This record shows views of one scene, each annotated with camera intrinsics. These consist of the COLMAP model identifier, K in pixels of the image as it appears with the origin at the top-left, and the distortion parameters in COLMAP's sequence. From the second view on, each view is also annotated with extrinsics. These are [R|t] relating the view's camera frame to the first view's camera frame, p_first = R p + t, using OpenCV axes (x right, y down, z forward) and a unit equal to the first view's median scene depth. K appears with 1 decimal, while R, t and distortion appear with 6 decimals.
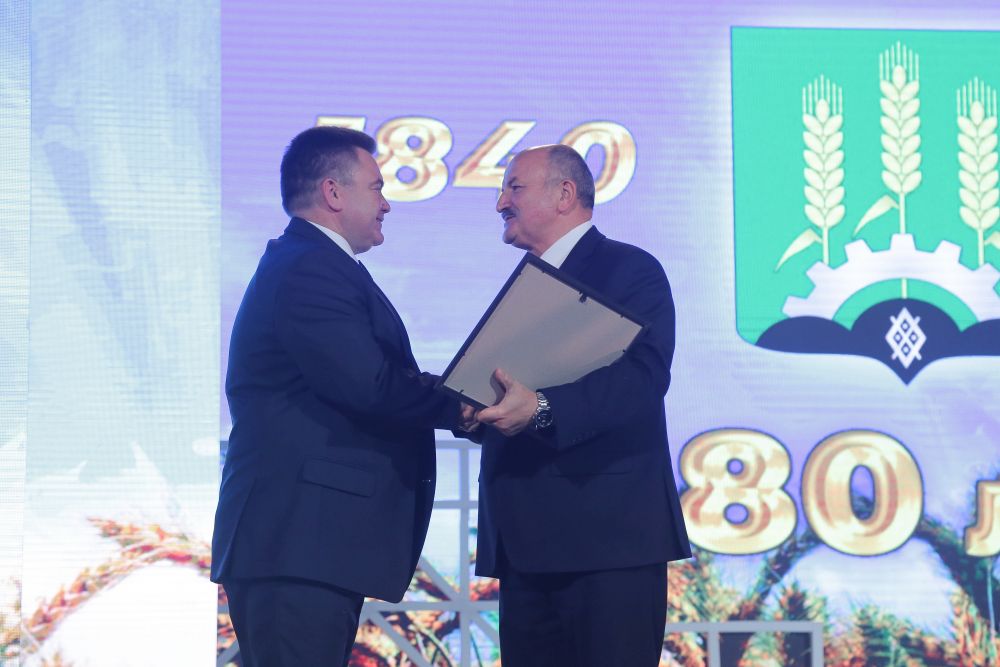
lens RADIAL K [[2625.2, 0, 474.1], [0, 2625.2, 332.8], [0, 0, 1]] dist [0.536367, 0.000000]
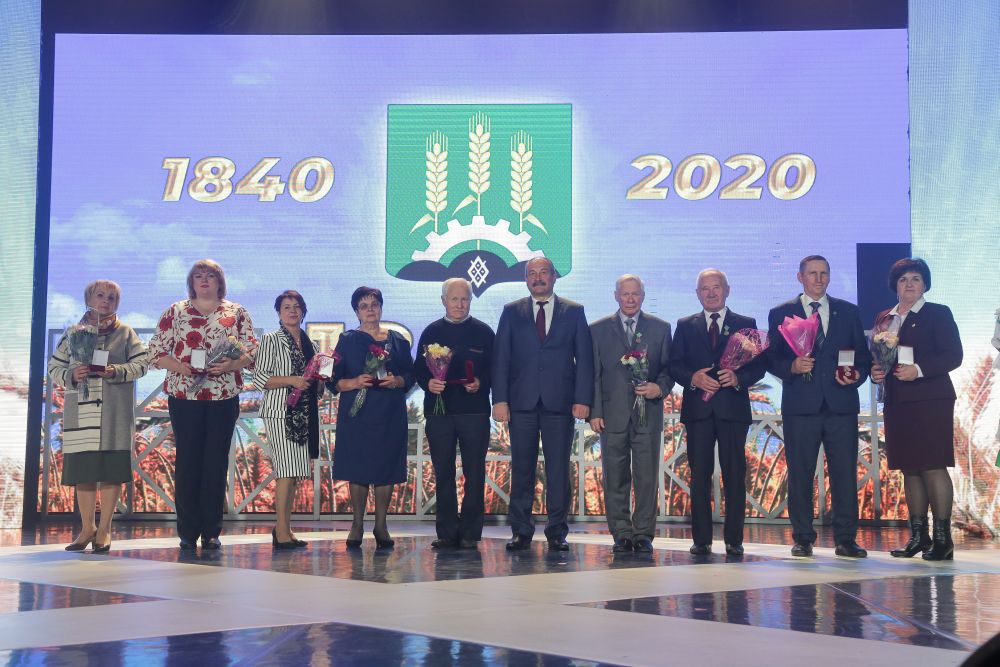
lens RADIAL K [[1395.0, 0, 479.5], [0, 1395.0, 323.0], [0, 0, 1]] dist [0.133952, 0.000000]
pose [[0.979600, -0.004058, -0.200914, 0.361673], [0.011316, 0.999324, 0.034992, 0.003624], [0.200636, -0.036552, 0.978984, 0.048484]]
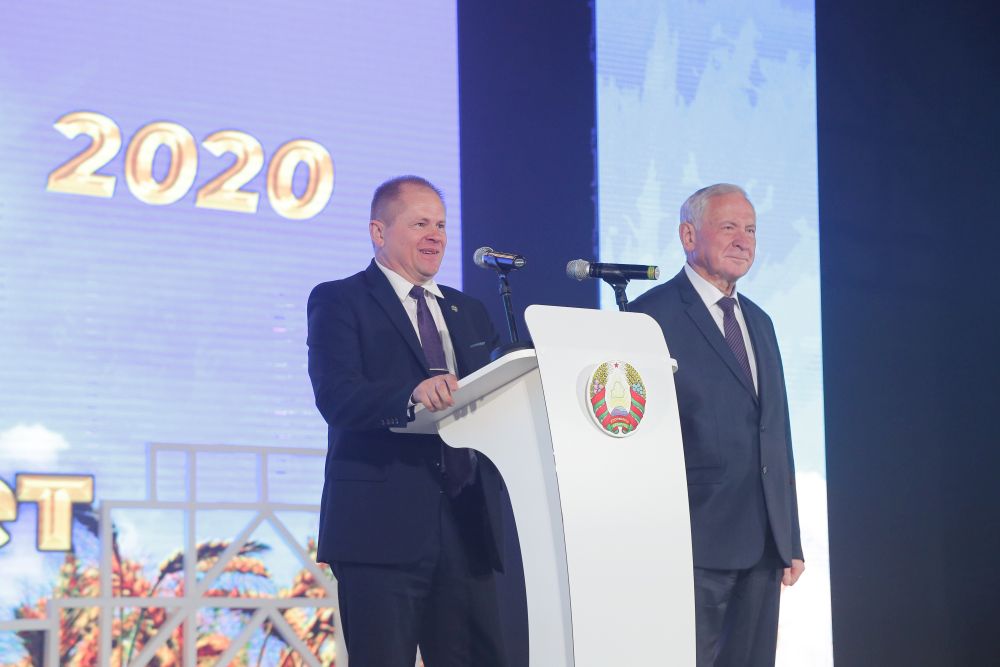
lens RADIAL K [[3013.9, 0, 473.9], [0, 3013.9, 311.5], [0, 0, 1]] dist [0.633580, 0.000000]
pose [[0.873197, 0.055134, 0.484239, -0.142645], [-0.057859, 0.998281, -0.009328, -0.001656], [-0.483921, -0.019873, 0.874886, -0.035324]]
